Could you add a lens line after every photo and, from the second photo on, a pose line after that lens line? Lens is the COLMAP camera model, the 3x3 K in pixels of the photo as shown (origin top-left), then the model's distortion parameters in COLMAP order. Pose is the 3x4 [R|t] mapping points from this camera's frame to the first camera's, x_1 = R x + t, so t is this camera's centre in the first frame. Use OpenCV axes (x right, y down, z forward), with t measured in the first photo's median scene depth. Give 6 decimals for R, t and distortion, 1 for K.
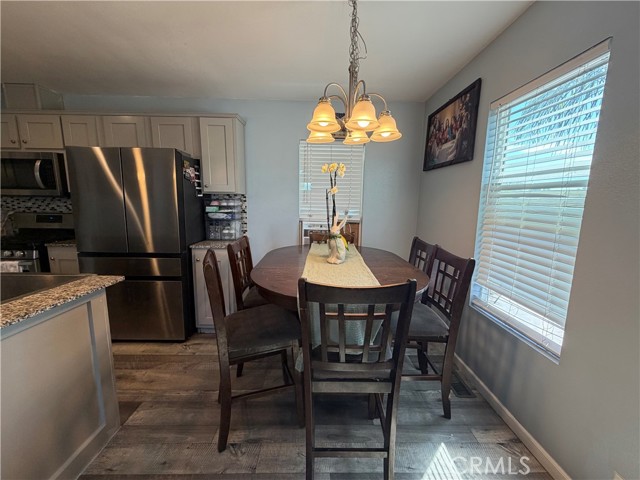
lens RADIAL K [[256.1, 0, 318.4], [0, 256.1, 239.8], [0, 0, 1]] dist [-0.000053, -0.000177]
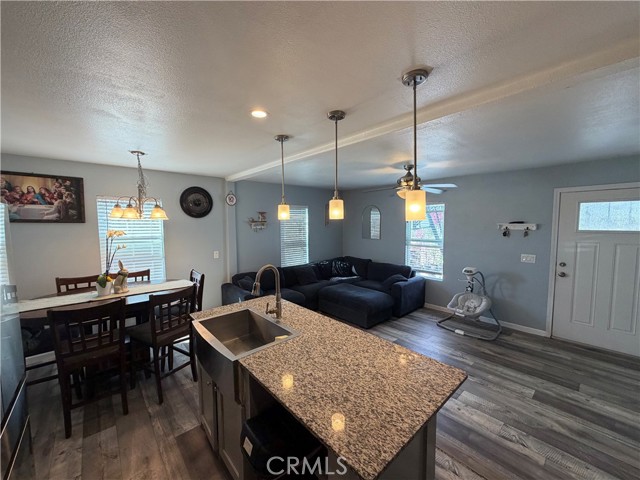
lens RADIAL K [[256.1, 0, 318.4], [0, 256.1, 239.8], [0, 0, 1]] dist [-0.000053, -0.000177]
pose [[-0.651385, -0.062727, 0.756150, -1.270413], [0.109842, 0.978283, 0.175778, -0.249740], [-0.750754, 0.197556, -0.630349, 0.700953]]
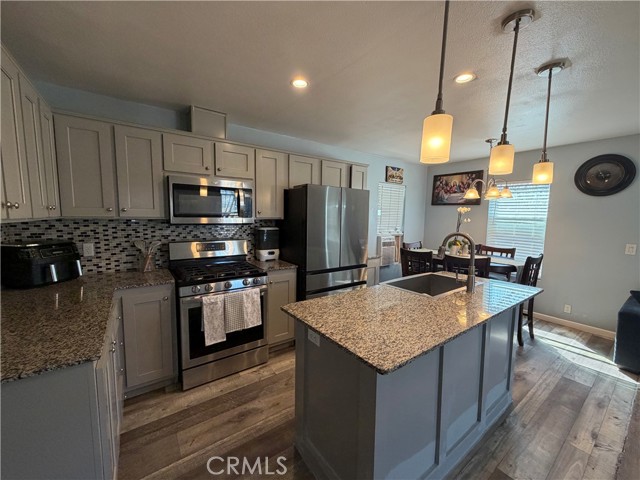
lens RADIAL K [[256.1, 0, 318.4], [0, 256.1, 239.8], [0, 0, 1]] dist [-0.000053, -0.000177]
pose [[0.822142, -0.055240, 0.566596, -1.359281], [0.080847, 0.996523, -0.020156, -0.061519], [-0.563512, 0.062379, 0.823749, -0.008063]]
